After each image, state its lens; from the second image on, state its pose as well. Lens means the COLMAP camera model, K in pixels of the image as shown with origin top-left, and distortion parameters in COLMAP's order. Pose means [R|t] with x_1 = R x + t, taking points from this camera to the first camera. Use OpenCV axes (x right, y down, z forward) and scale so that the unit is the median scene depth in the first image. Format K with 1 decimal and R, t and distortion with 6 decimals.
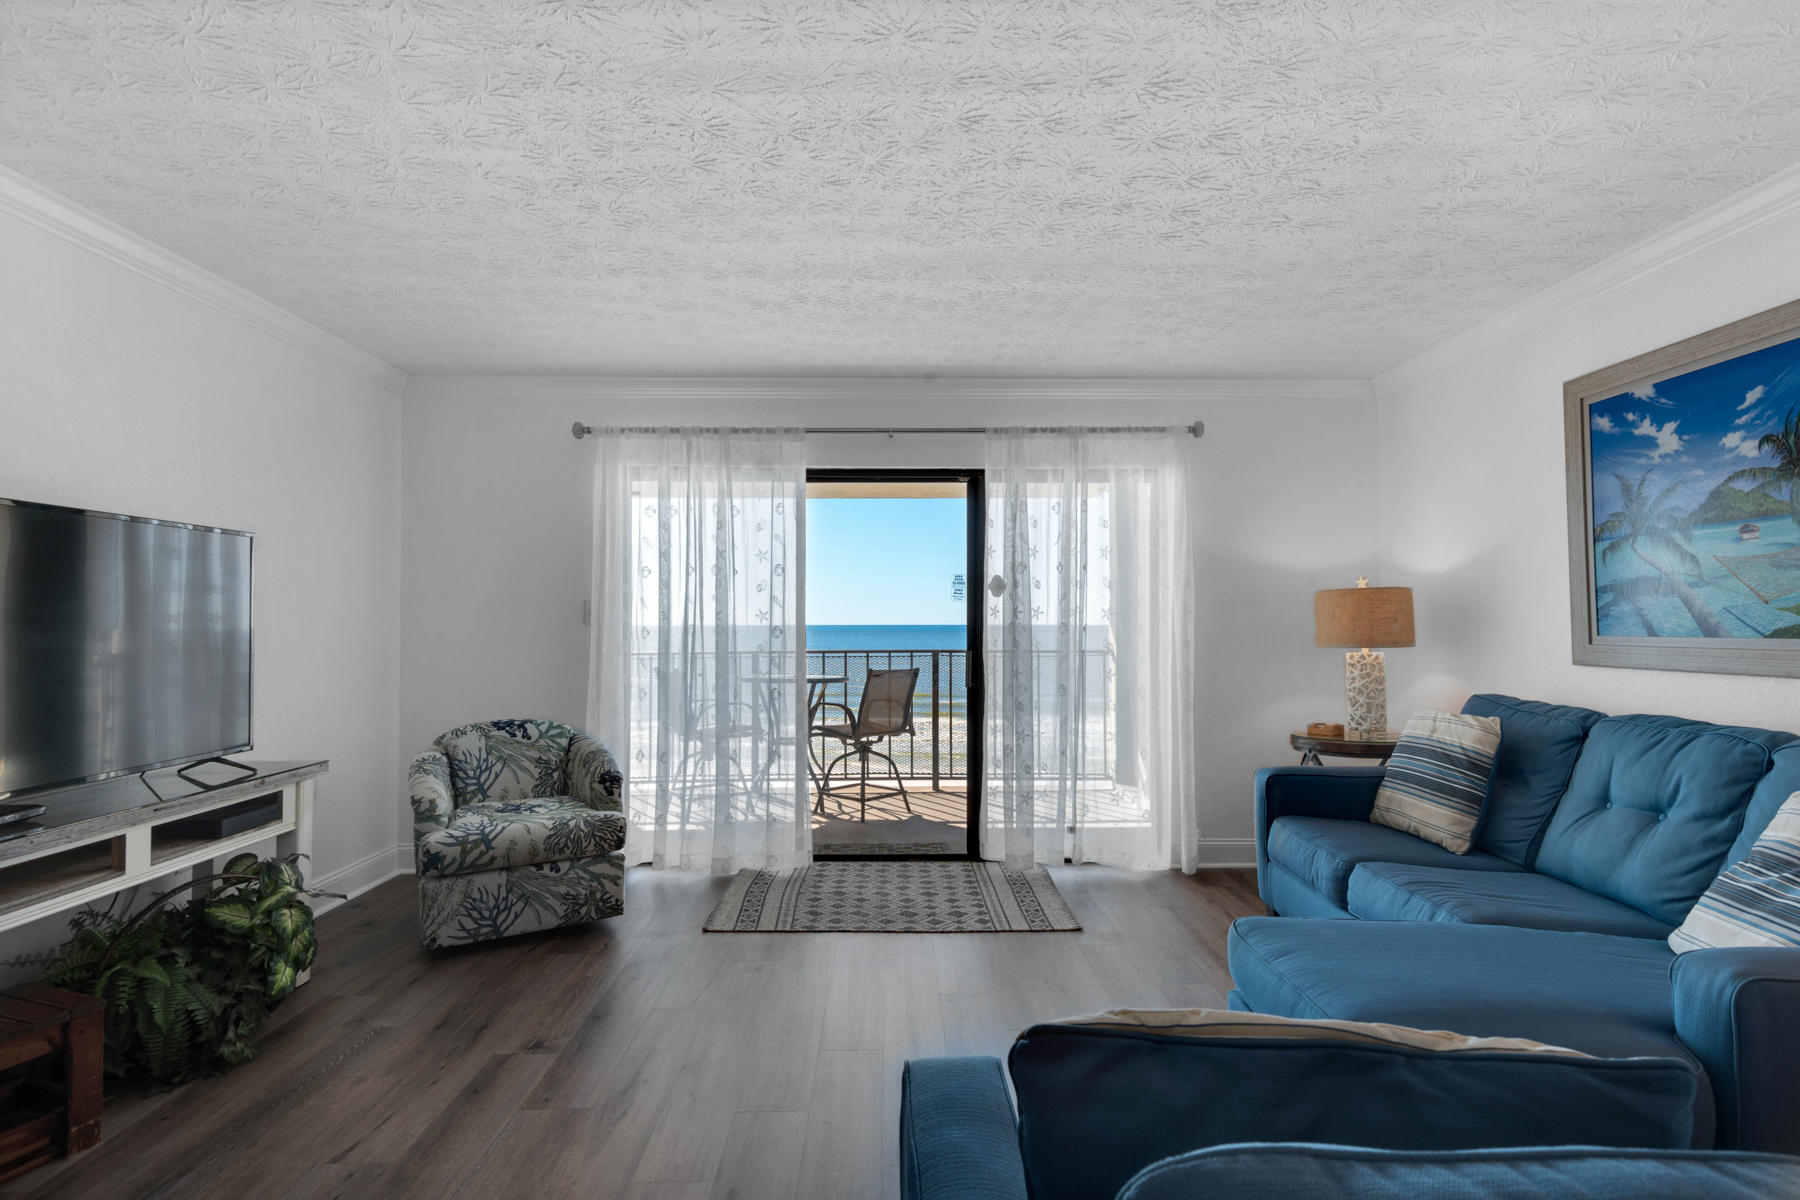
lens RADIAL K [[853.2, 0, 871.6], [0, 853.2, 598.2], [0, 0, 1]] dist [0.020393, -0.016257]
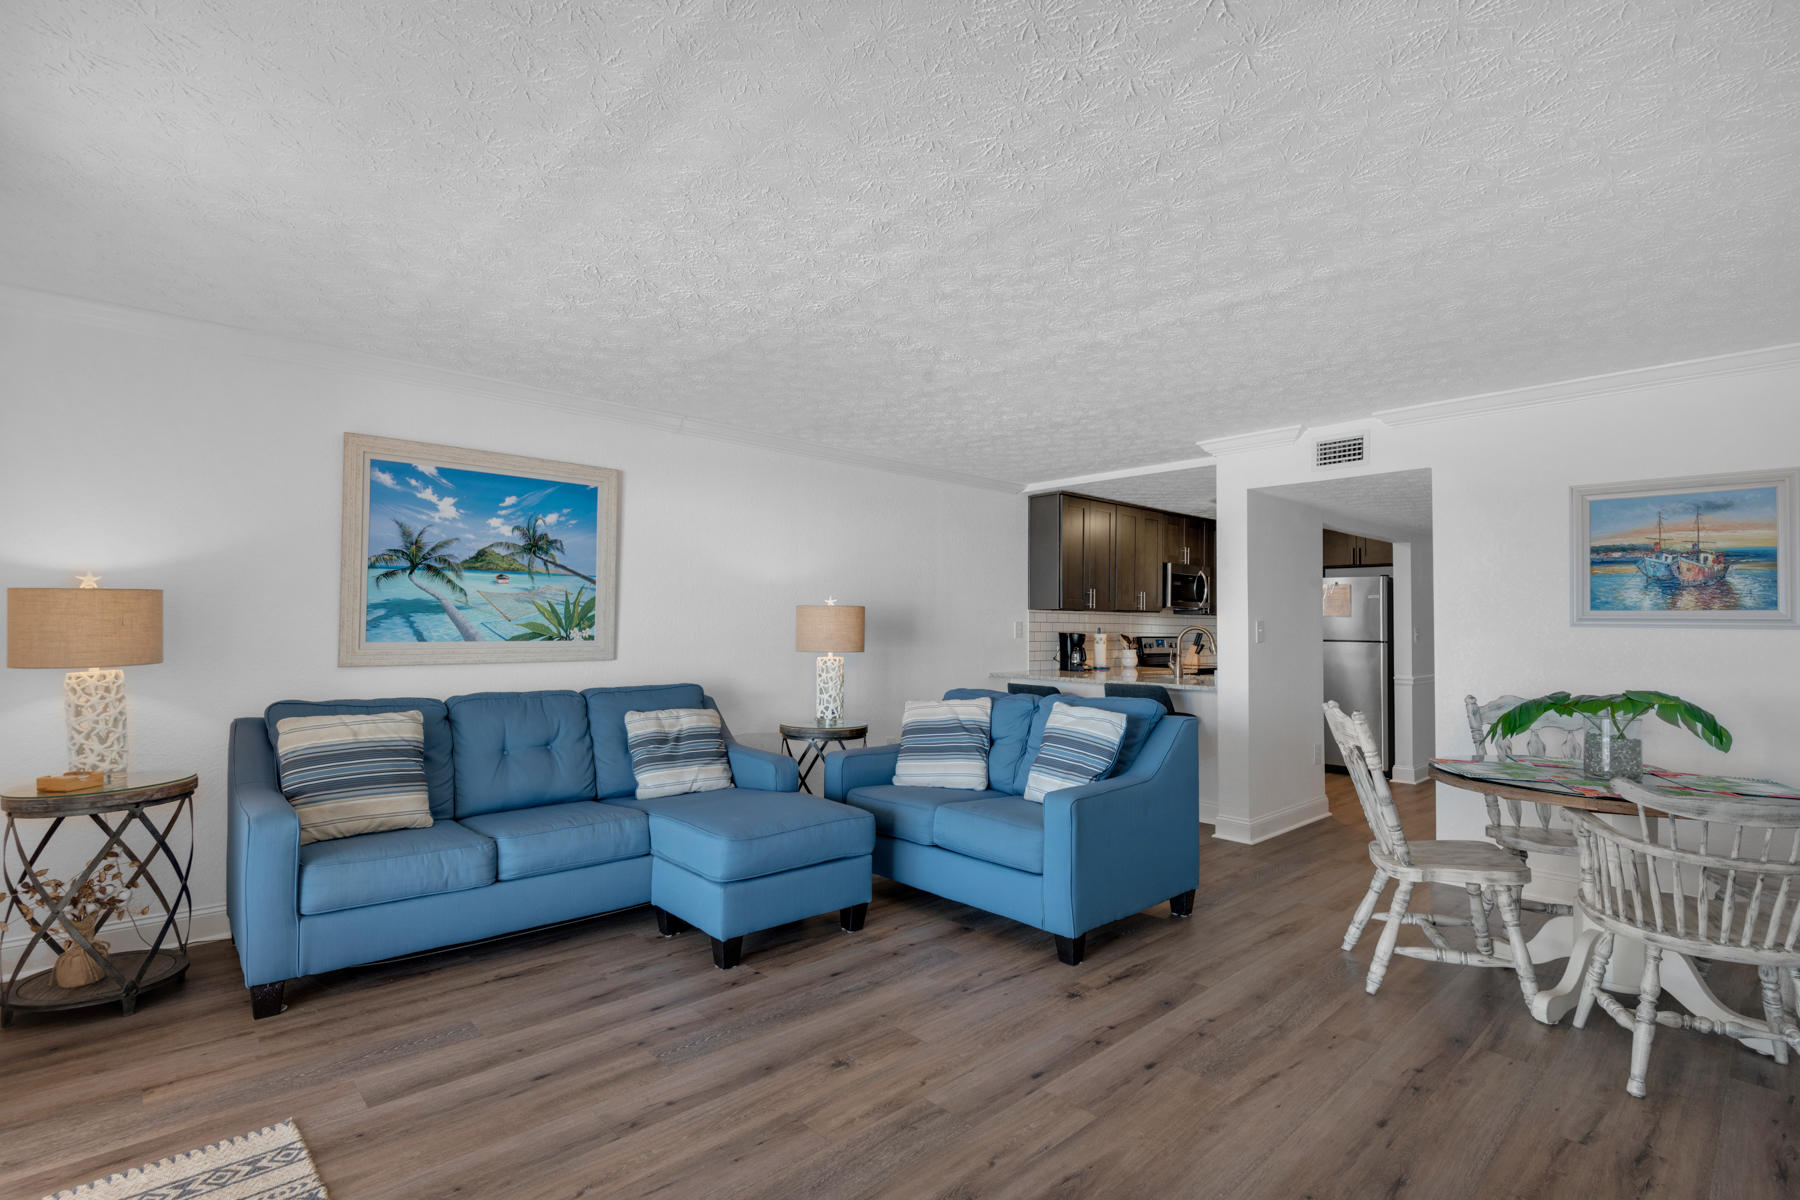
lens RADIAL K [[853.2, 0, 899.2], [0, 853.2, 601.3], [0, 0, 1]] dist [0.020393, -0.016257]
pose [[-0.691793, 0.021716, 0.721770, -0.585857], [-0.024454, 0.998270, -0.053474, 0.030332], [-0.721682, -0.054643, -0.690065, 1.257489]]
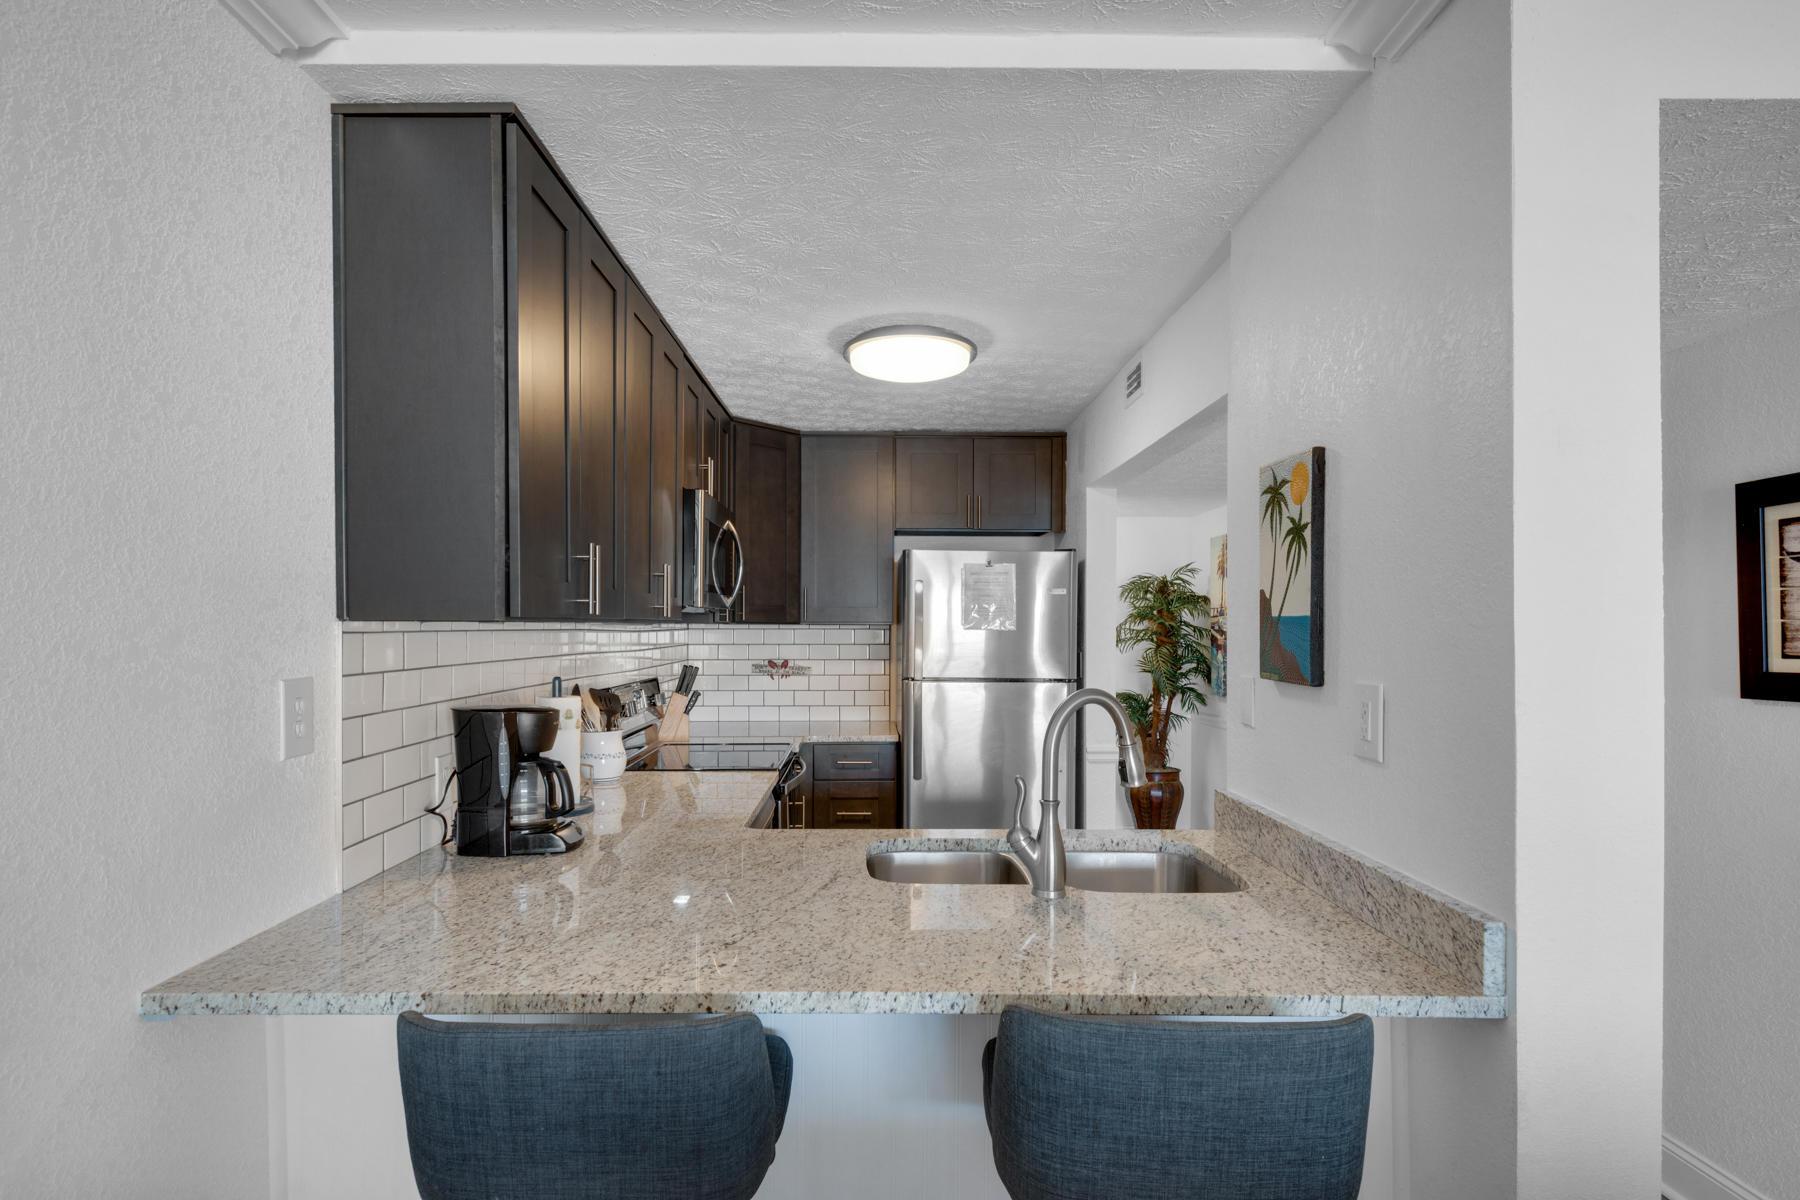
lens RADIAL K [[997.1, 0, 871.0], [0, 997.1, 632.6], [0, 0, 1]] dist [0.006601, 0.000228]
pose [[-0.999975, 0.001259, 0.006961, 0.493341], [0.001115, 0.999787, -0.020627, -0.057851], [-0.006986, -0.020619, -0.999763, 0.035777]]
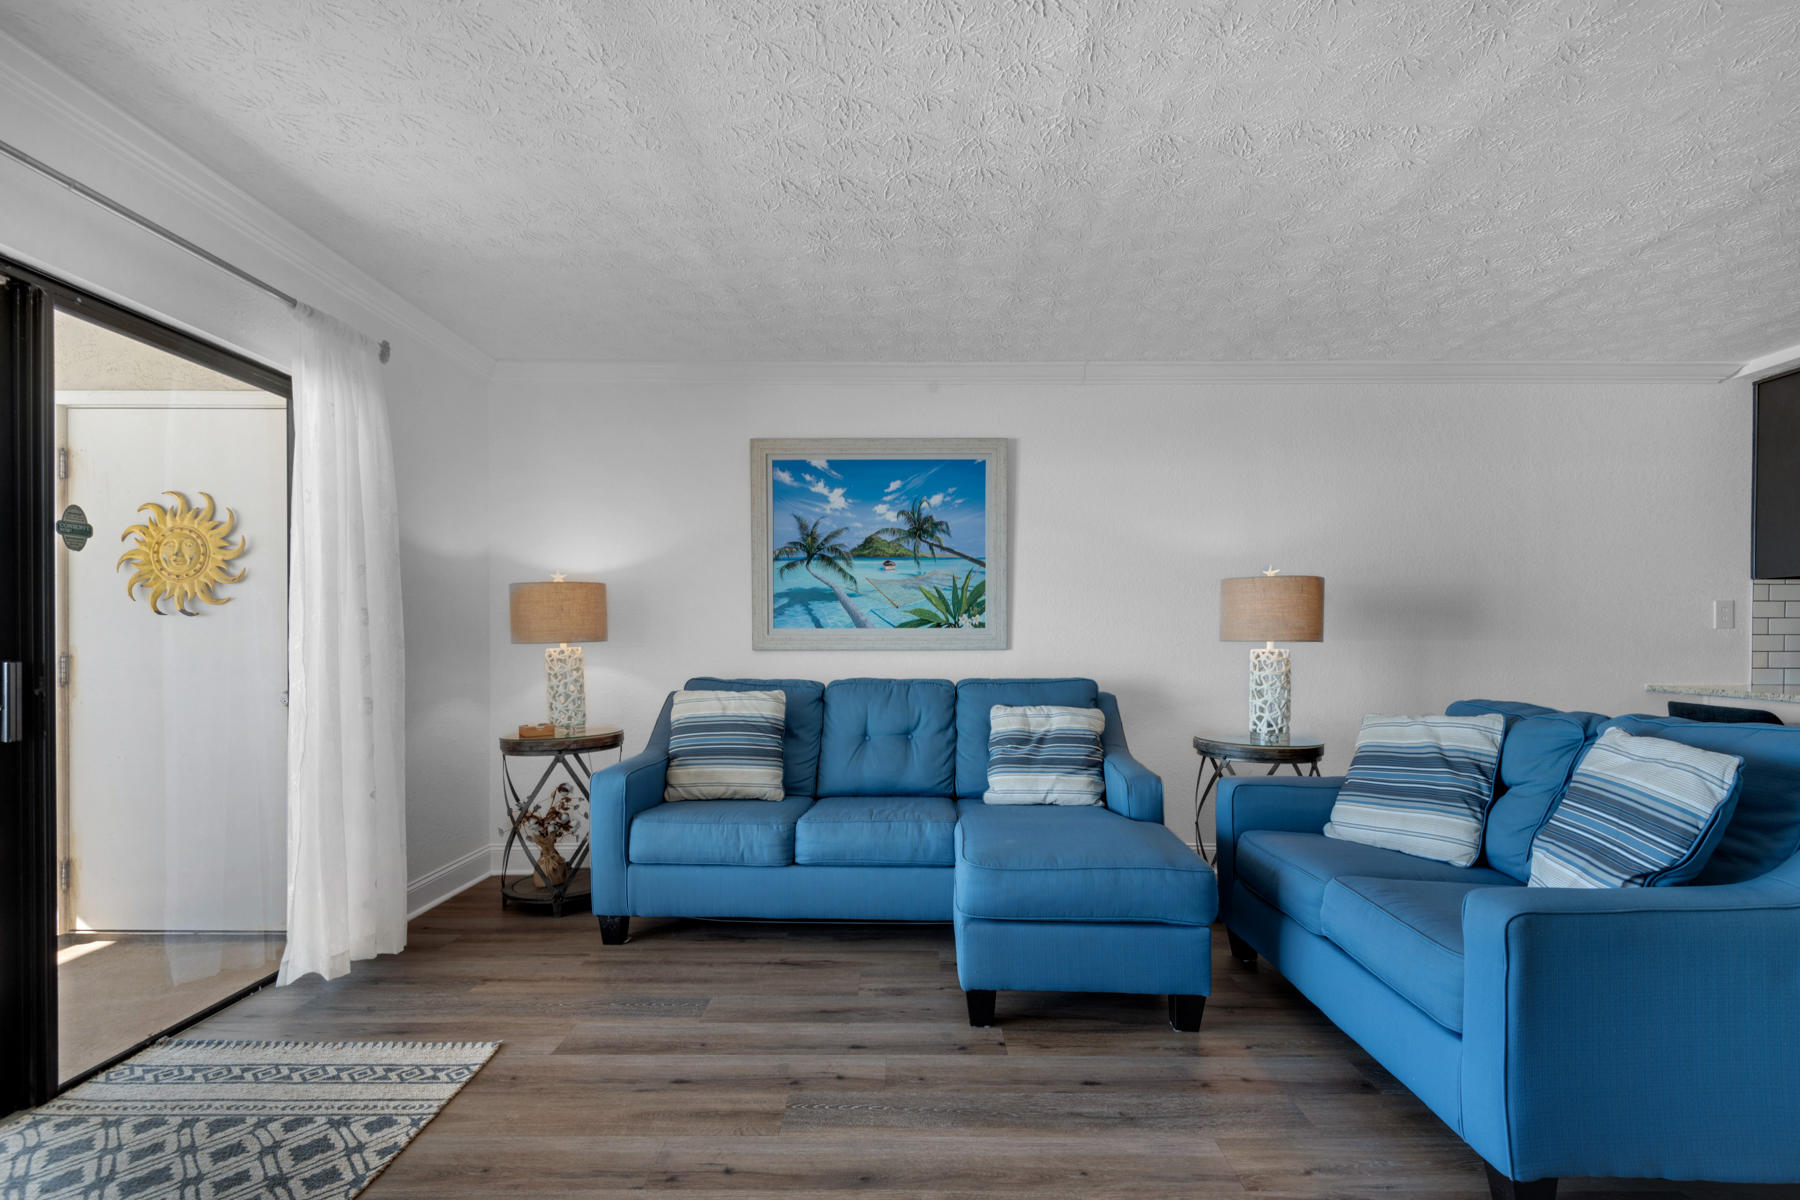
lens RADIAL K [[838.1, 0, 912.3], [0, 838.1, 645.2], [0, 0, 1]] dist [0.019733, -0.008948]
pose [[-0.008012, -0.006125, 0.999949, -0.492306], [-0.028812, 0.999567, 0.005892, 0.053910], [-0.999553, -0.028763, -0.008185, 0.755809]]
